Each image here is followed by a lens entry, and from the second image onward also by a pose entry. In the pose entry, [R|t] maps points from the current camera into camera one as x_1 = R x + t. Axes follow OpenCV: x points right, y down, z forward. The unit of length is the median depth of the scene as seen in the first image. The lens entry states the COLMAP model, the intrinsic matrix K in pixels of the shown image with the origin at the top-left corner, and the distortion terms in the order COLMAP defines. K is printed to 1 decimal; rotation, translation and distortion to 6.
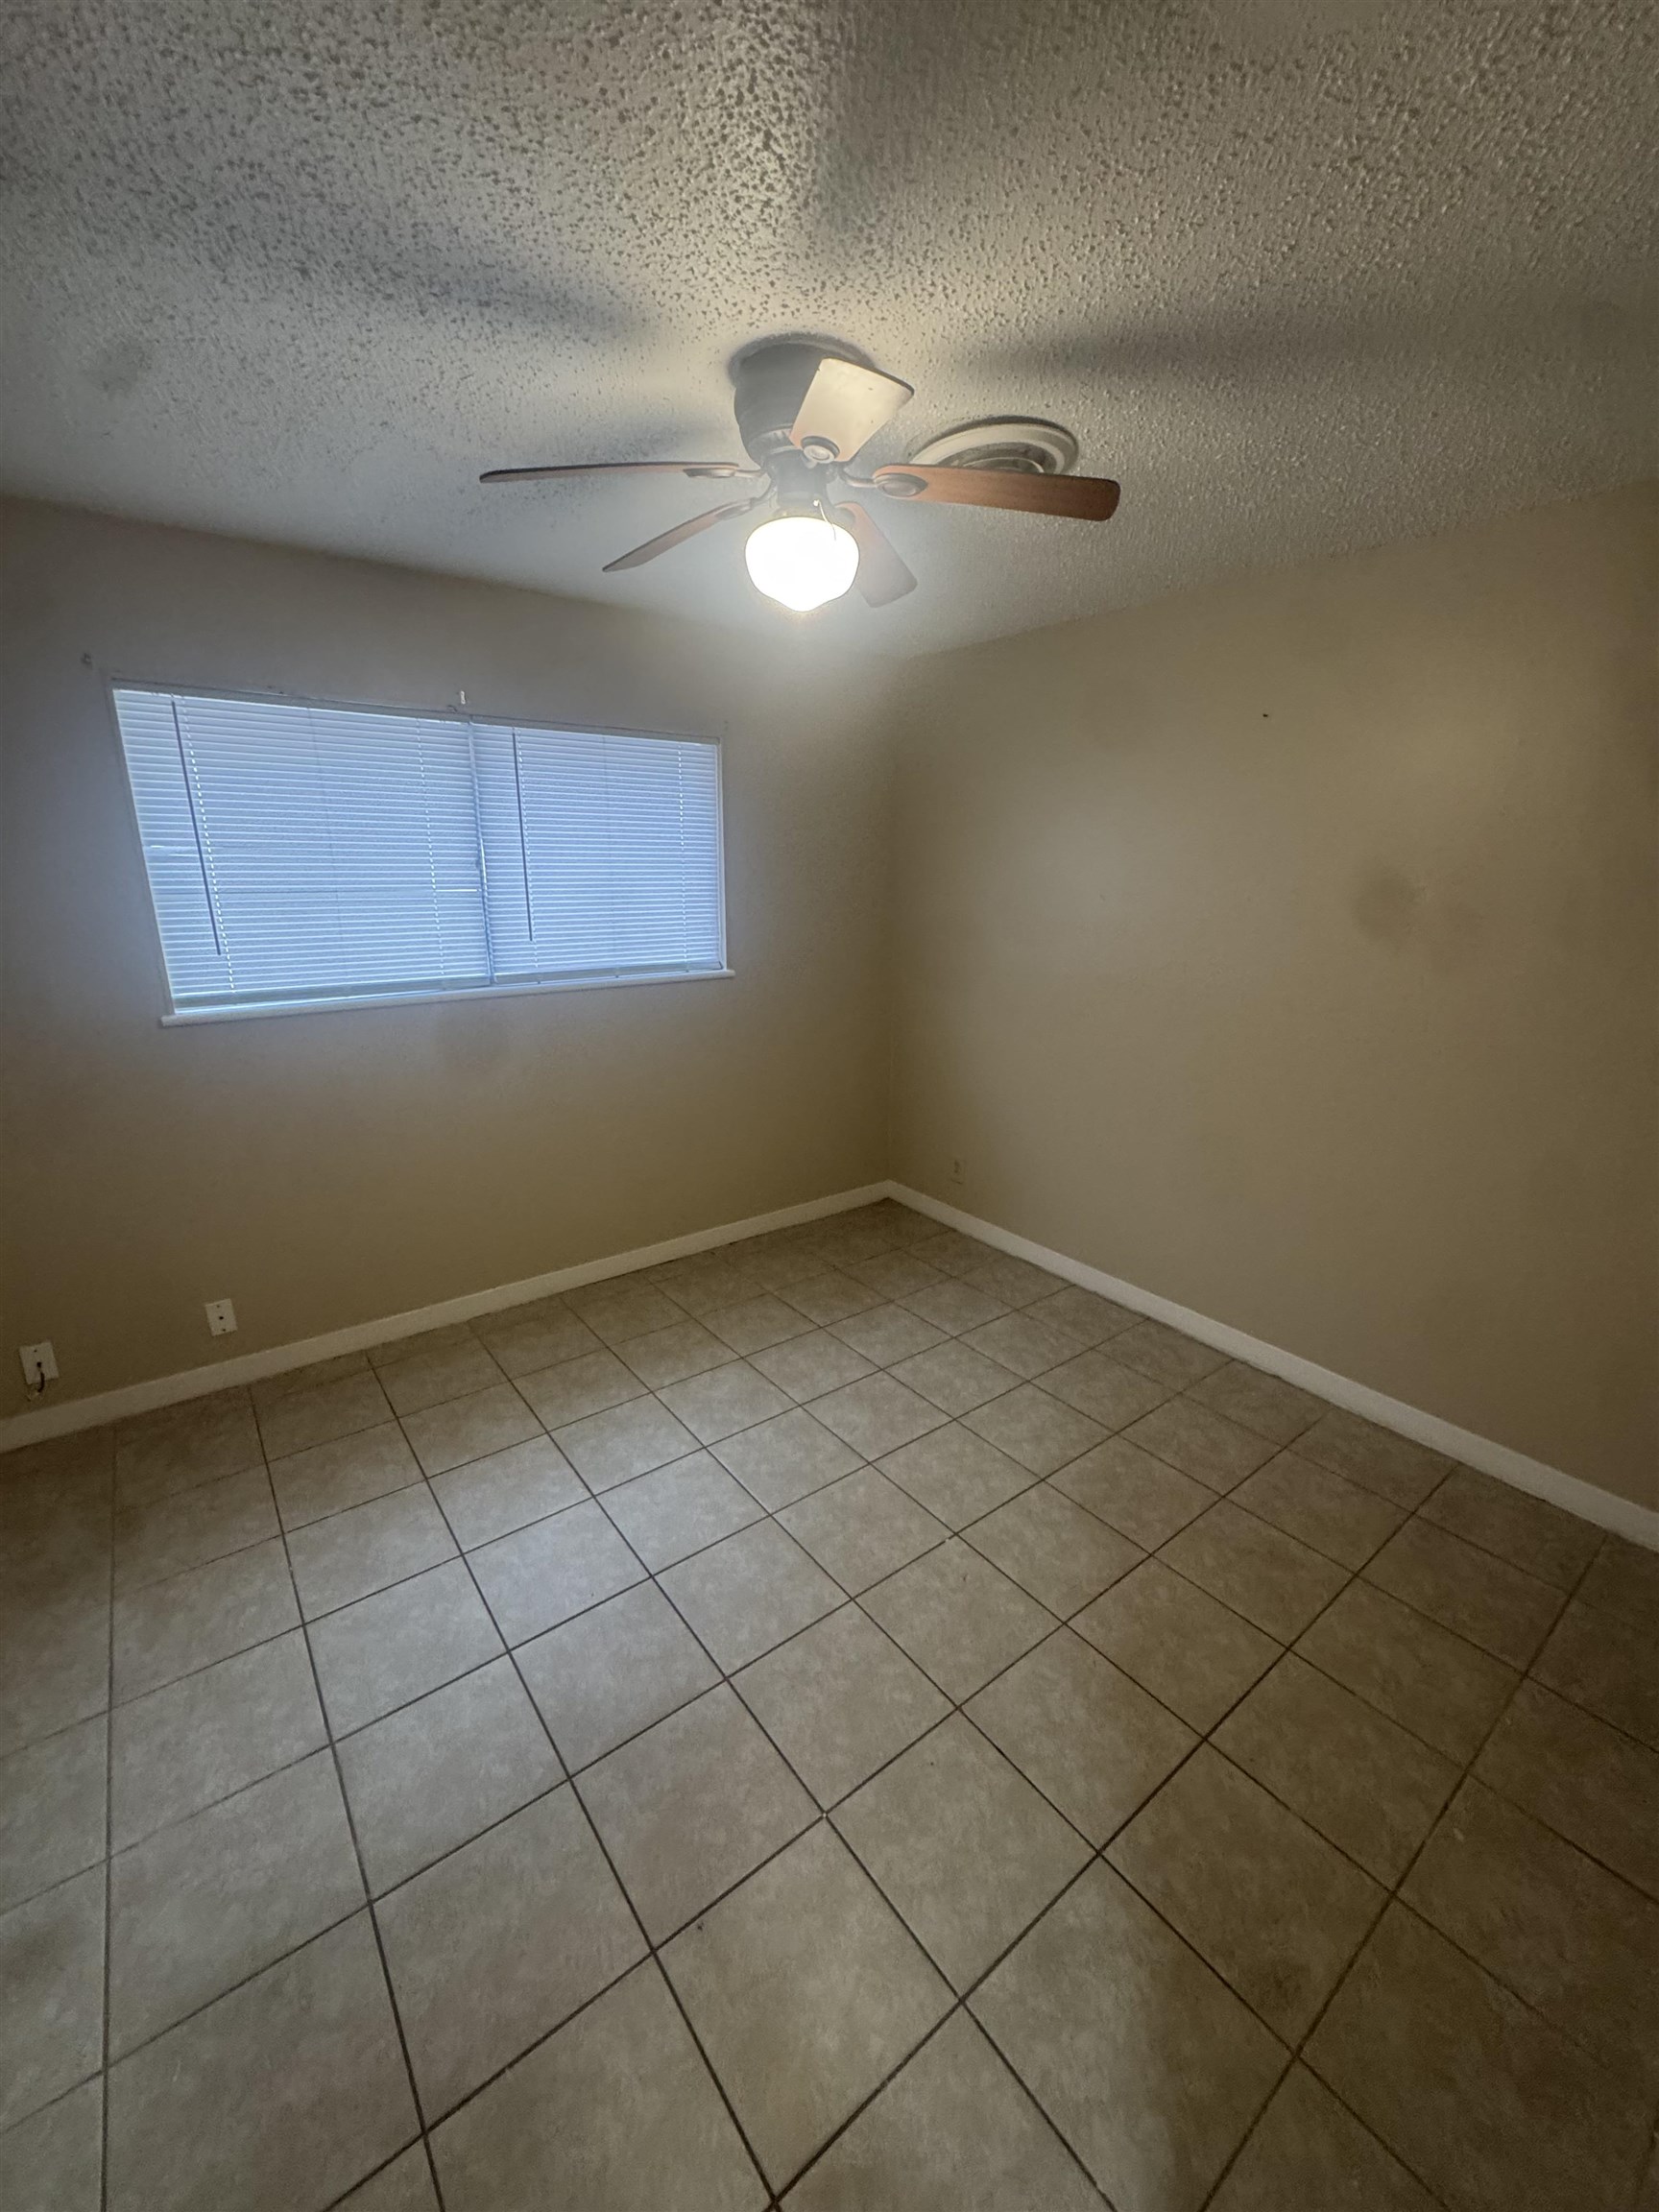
lens RADIAL K [[885.5, 0, 833.3], [0, 885.5, 1099.4], [0, 0, 1]] dist [-0.007030, 0.001201]
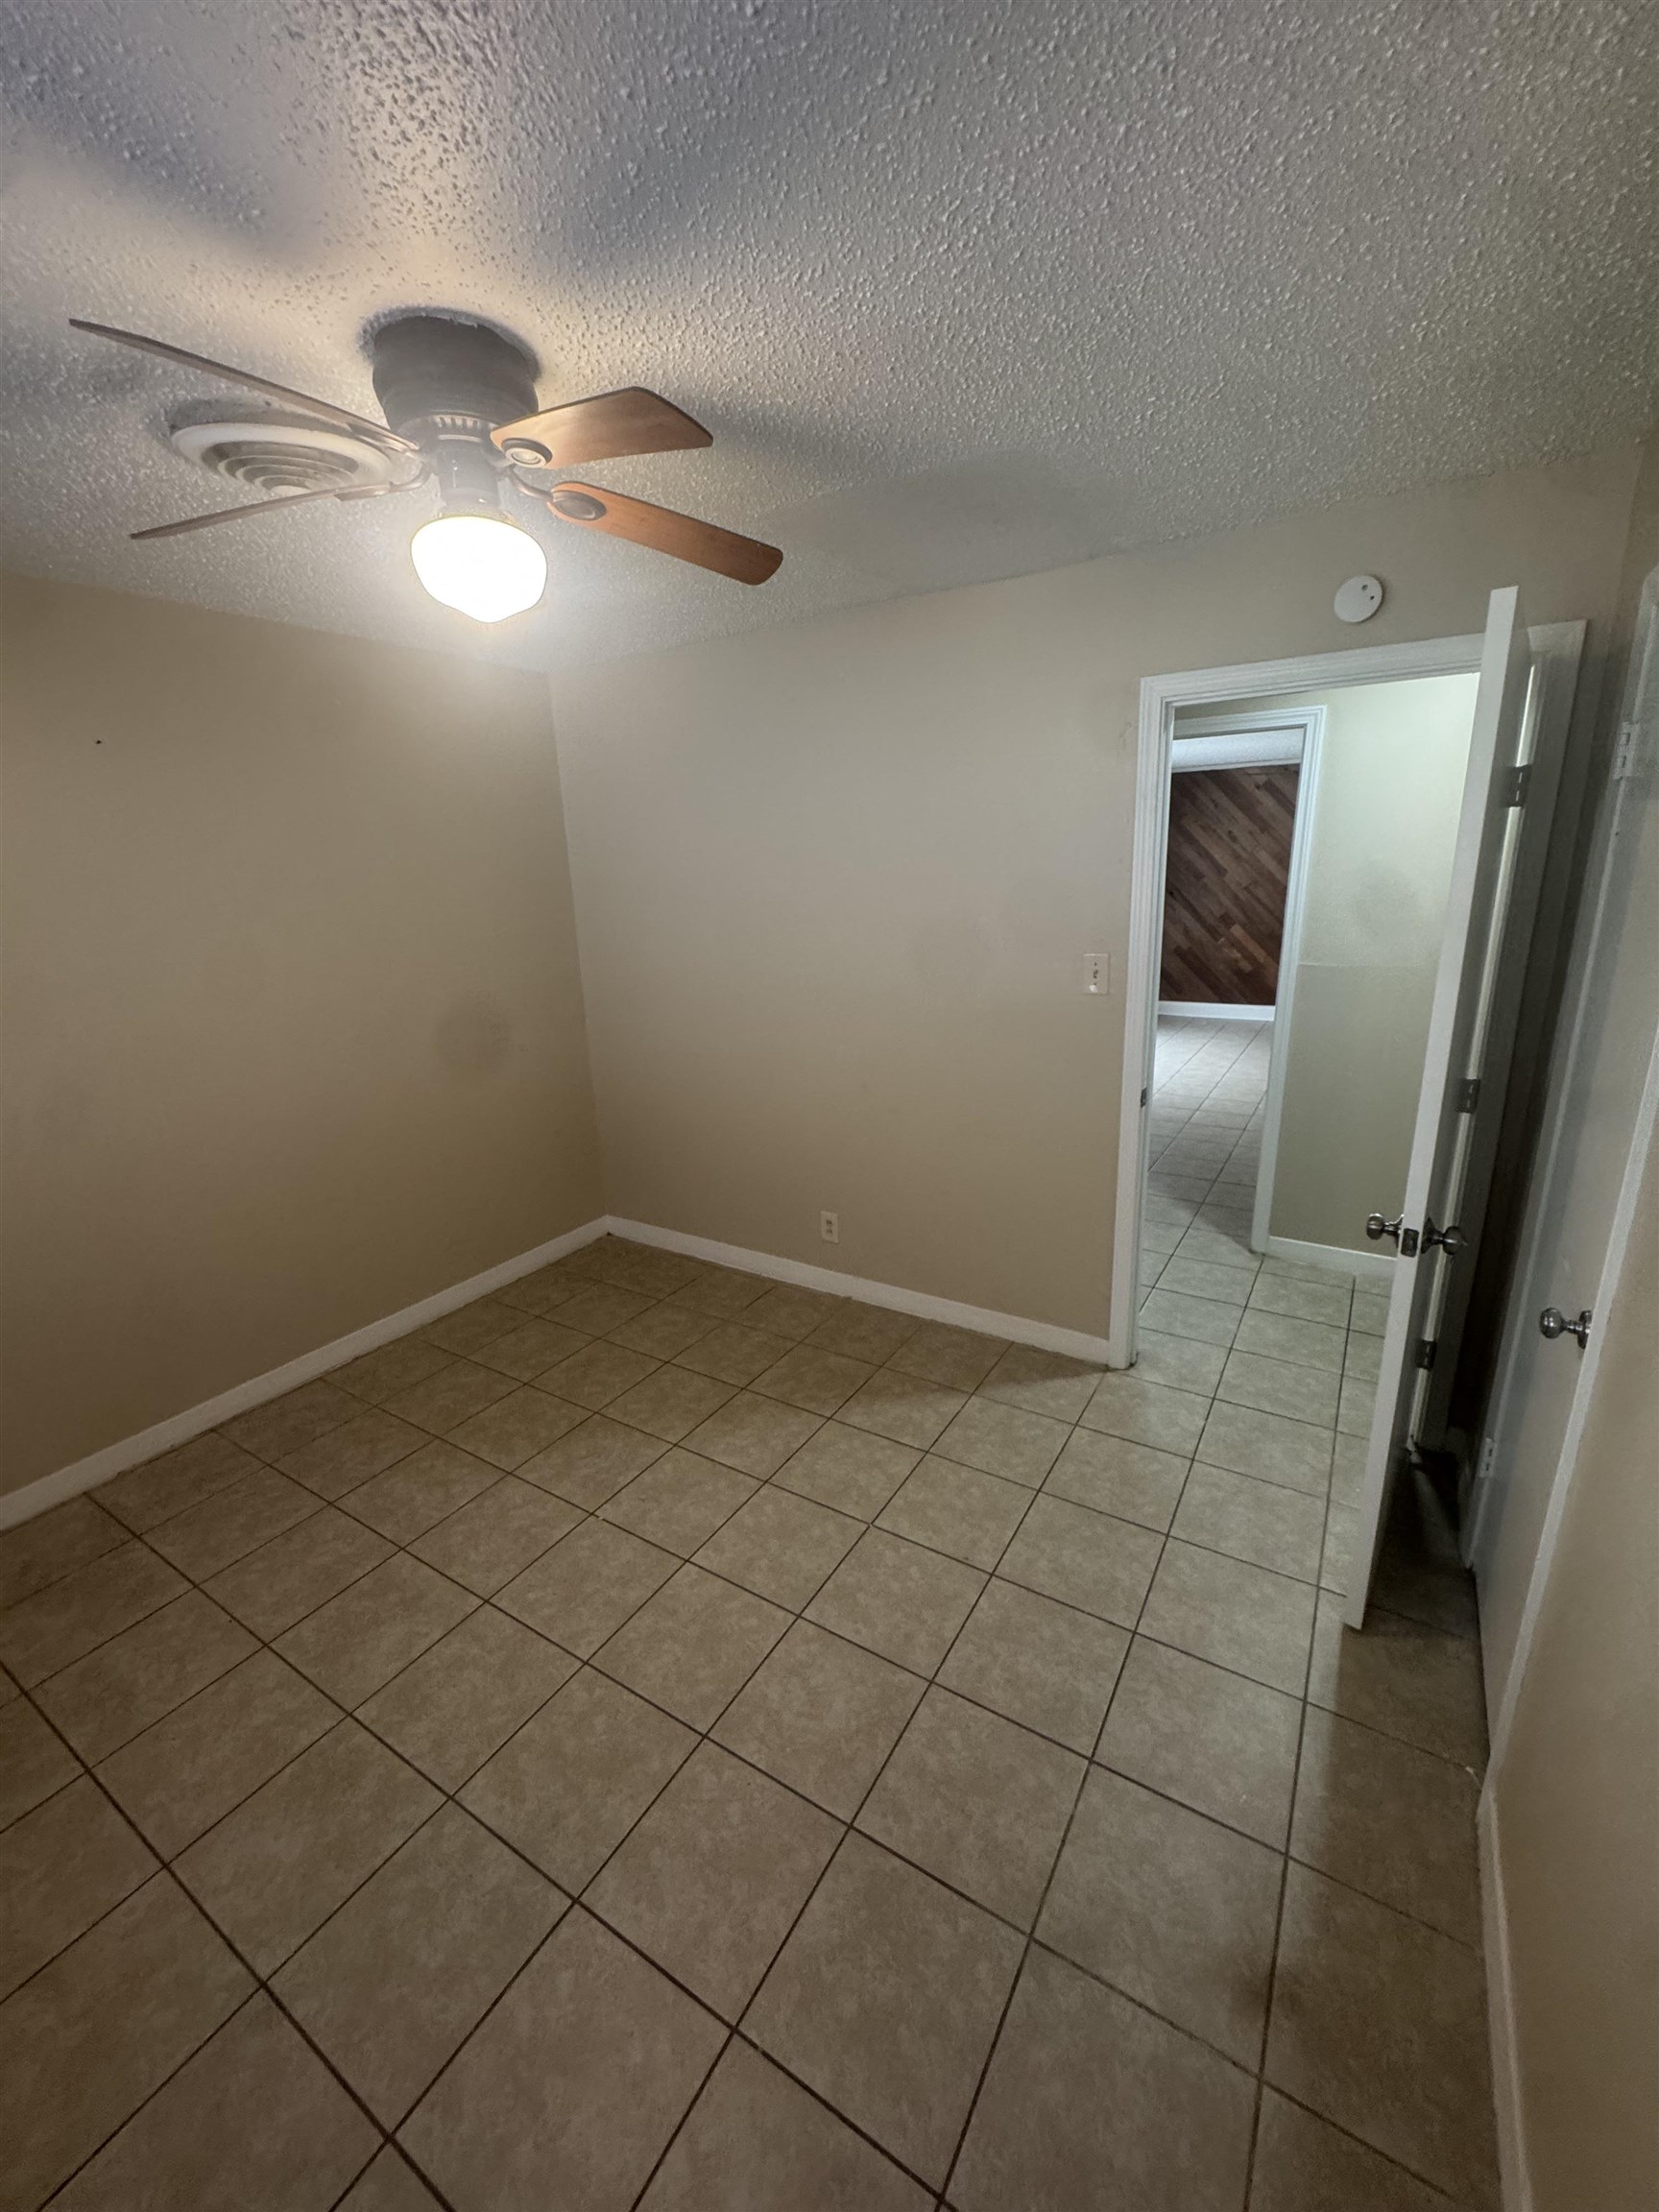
lens RADIAL K [[885.5, 0, 820.3], [0, 885.5, 1106.8], [0, 0, 1]] dist [-0.007030, 0.001201]
pose [[-0.345128, -0.245080, 0.905993, -1.113413], [0.278006, 0.895292, 0.348089, -0.340919], [-0.896437, 0.372006, -0.240856, 1.134496]]
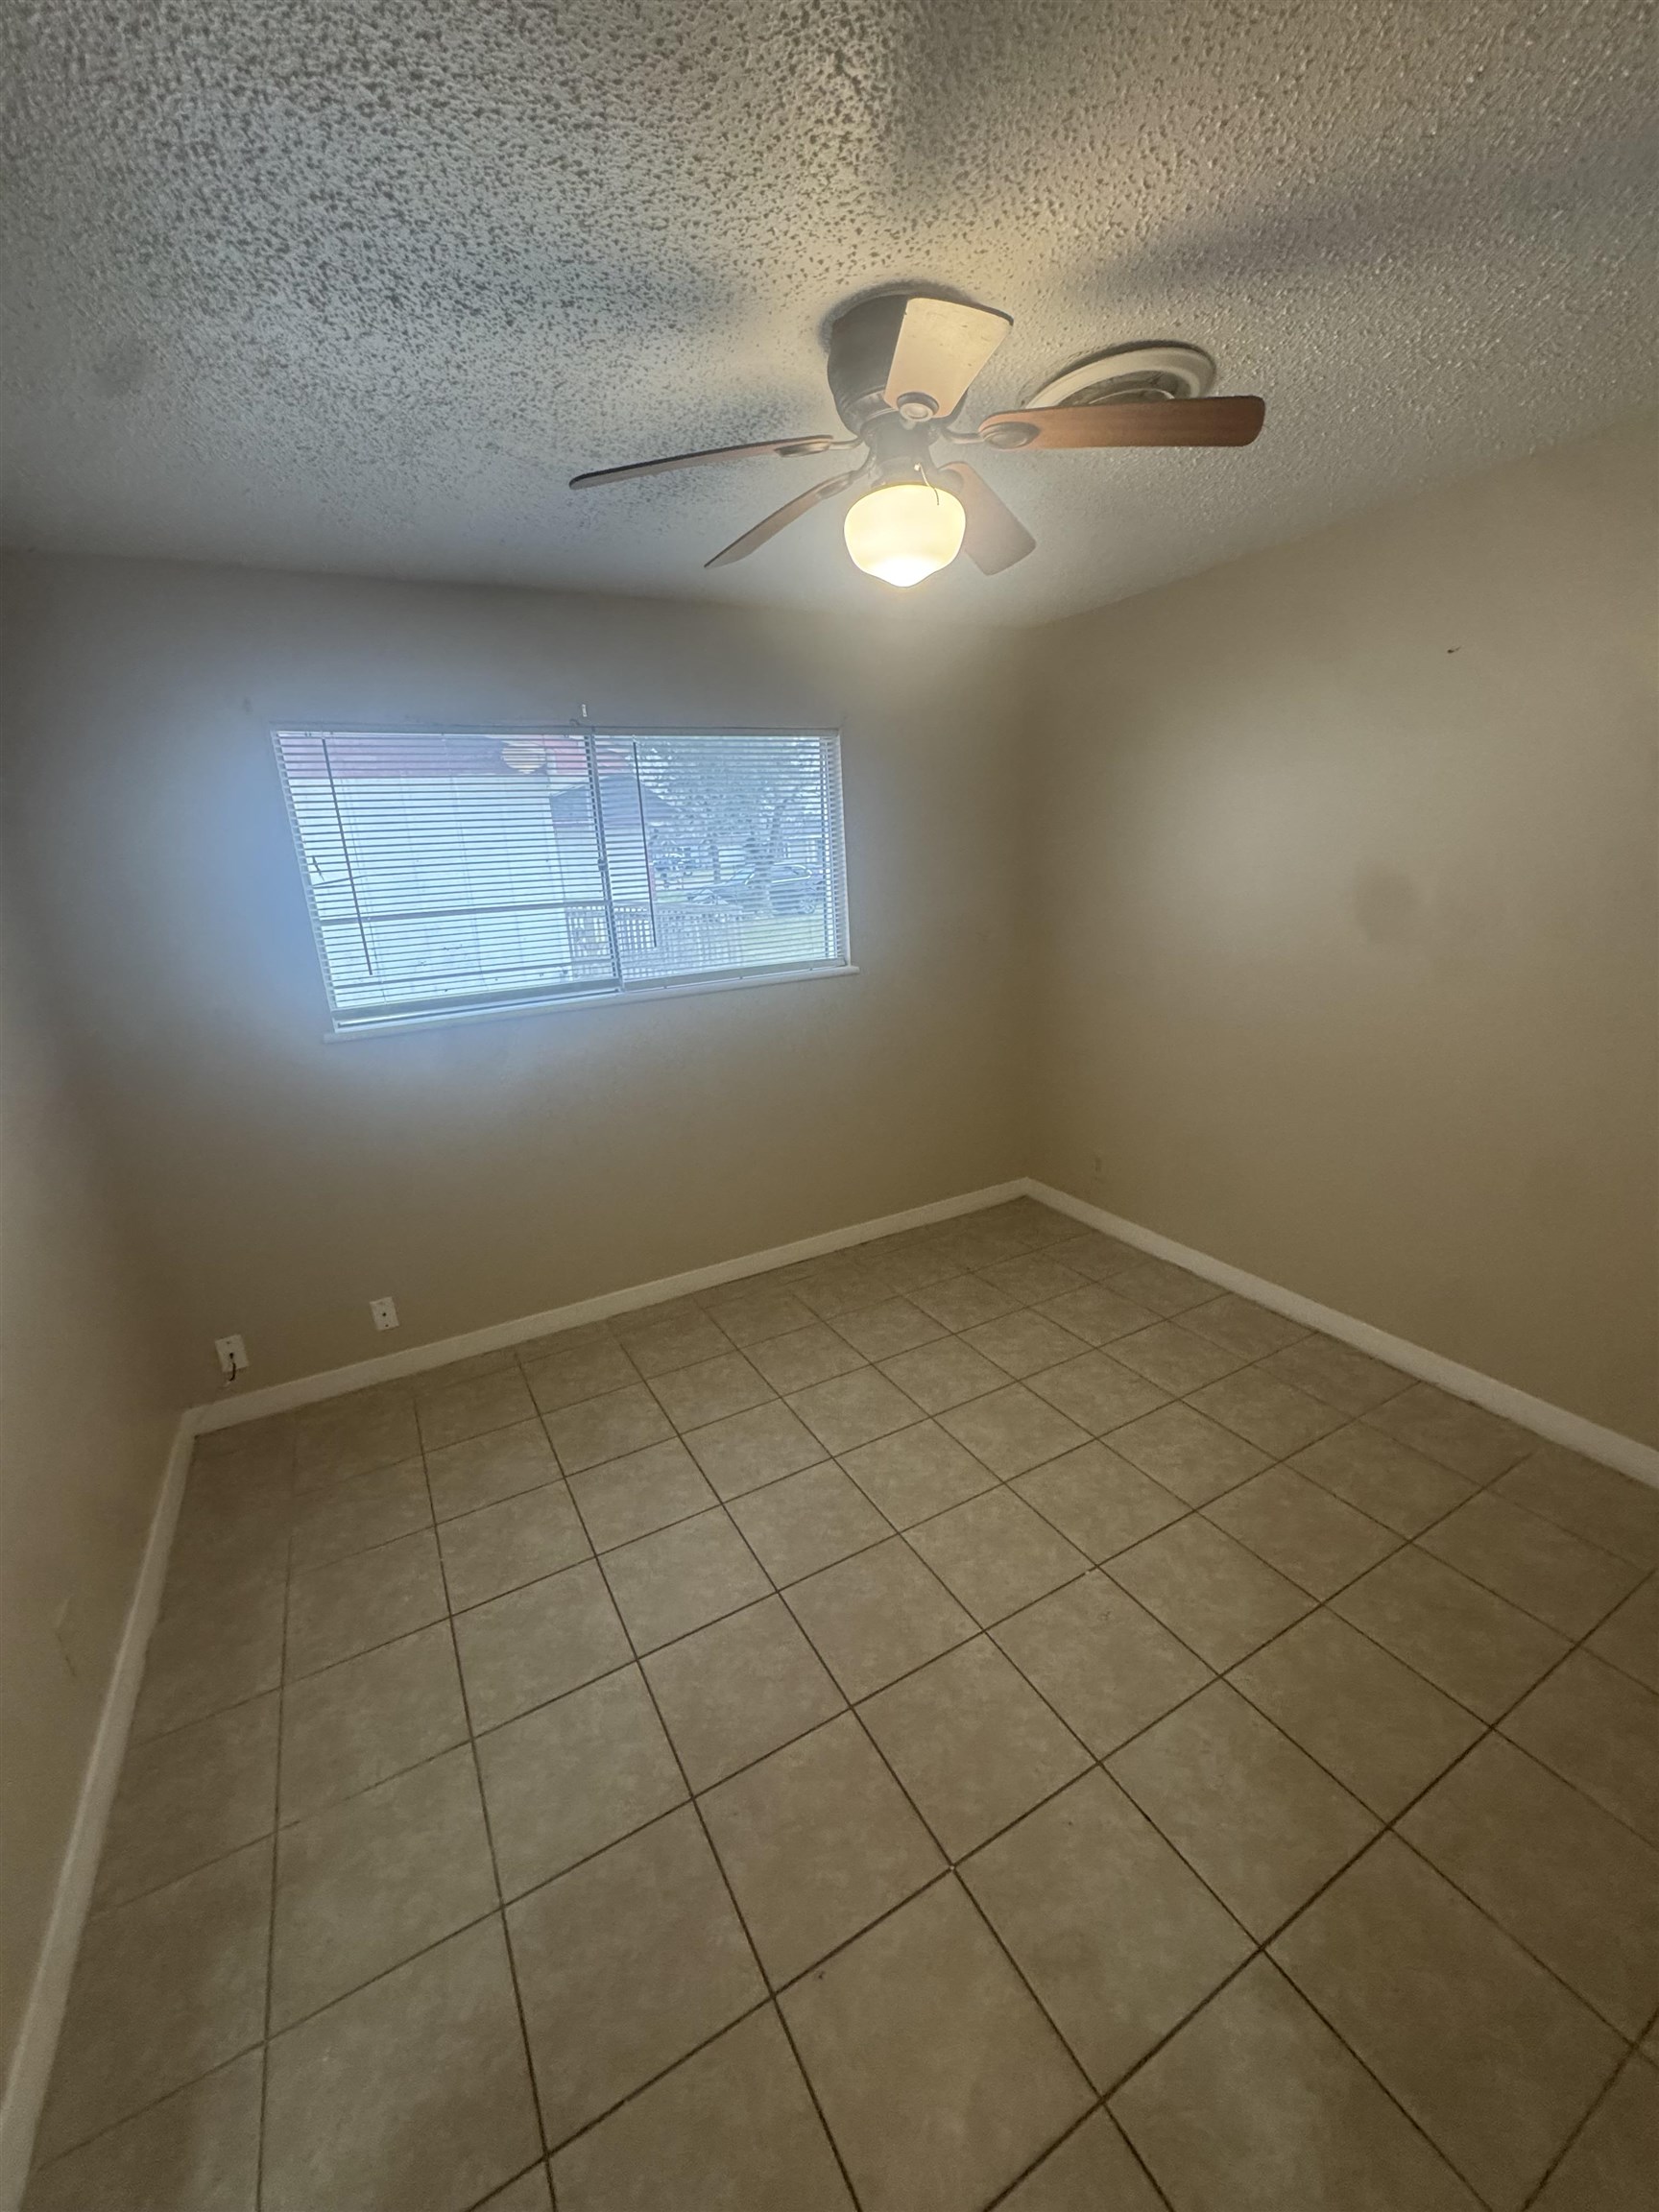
lens RADIAL K [[885.5, 0, 832.9], [0, 885.5, 1100.0], [0, 0, 1]] dist [-0.007030, 0.001201]
pose [[0.987187, -0.018142, -0.158534, 0.027729], [0.020373, 0.999715, 0.012460, -0.023641], [0.158263, -0.015530, 0.987275, 0.059317]]
